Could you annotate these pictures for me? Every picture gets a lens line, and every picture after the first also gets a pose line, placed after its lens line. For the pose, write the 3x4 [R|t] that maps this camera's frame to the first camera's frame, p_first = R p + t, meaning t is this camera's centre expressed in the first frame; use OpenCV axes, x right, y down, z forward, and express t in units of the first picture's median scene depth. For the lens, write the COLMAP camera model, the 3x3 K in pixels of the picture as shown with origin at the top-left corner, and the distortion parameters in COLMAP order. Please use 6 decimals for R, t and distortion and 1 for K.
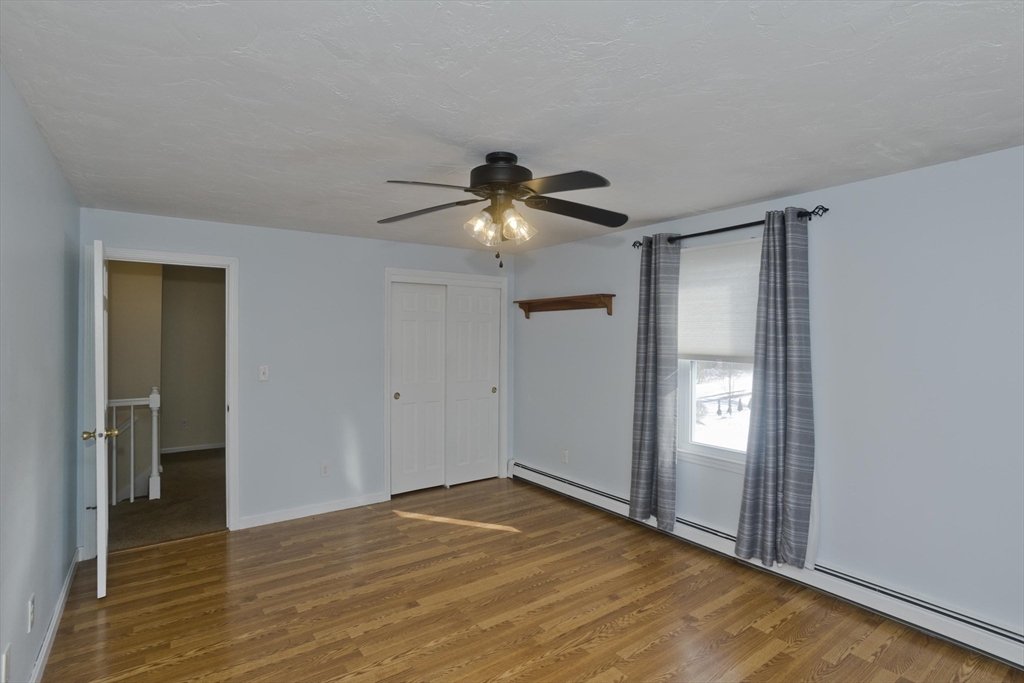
lens RADIAL K [[501.1, 0, 518.7], [0, 501.1, 336.6], [0, 0, 1]] dist [-0.032143, 0.017414]
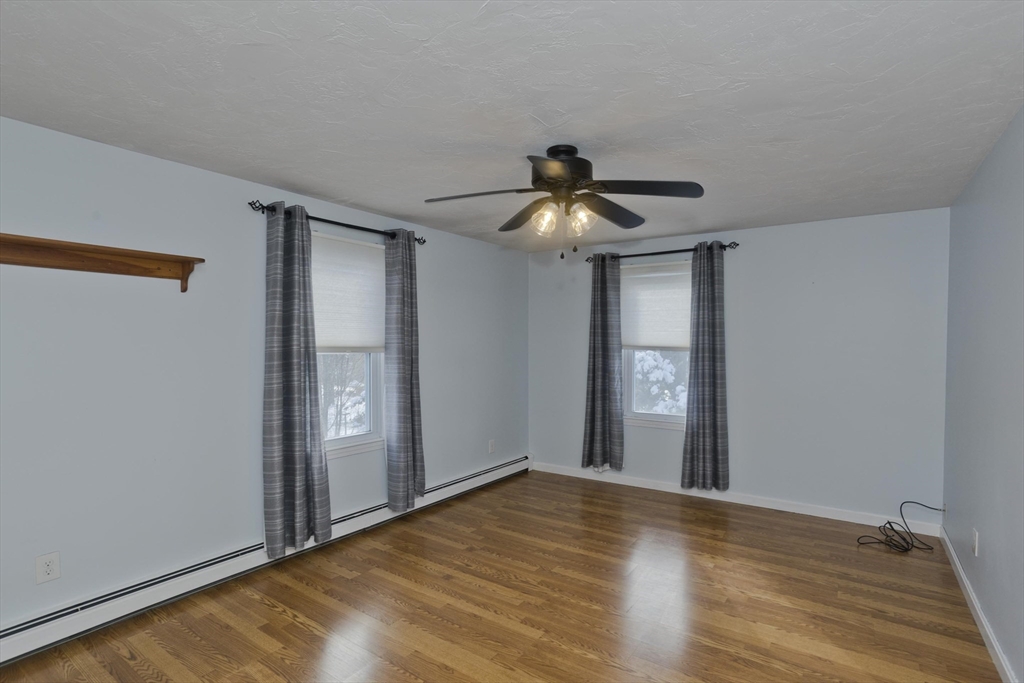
lens RADIAL K [[501.1, 0, 518.8], [0, 501.1, 349.3], [0, 0, 1]] dist [-0.032143, 0.017414]
pose [[-0.319440, -0.020791, 0.947378, -0.686560], [-0.006512, 0.999784, 0.019745, 0.019268], [-0.947584, 0.000138, -0.319506, 0.977660]]
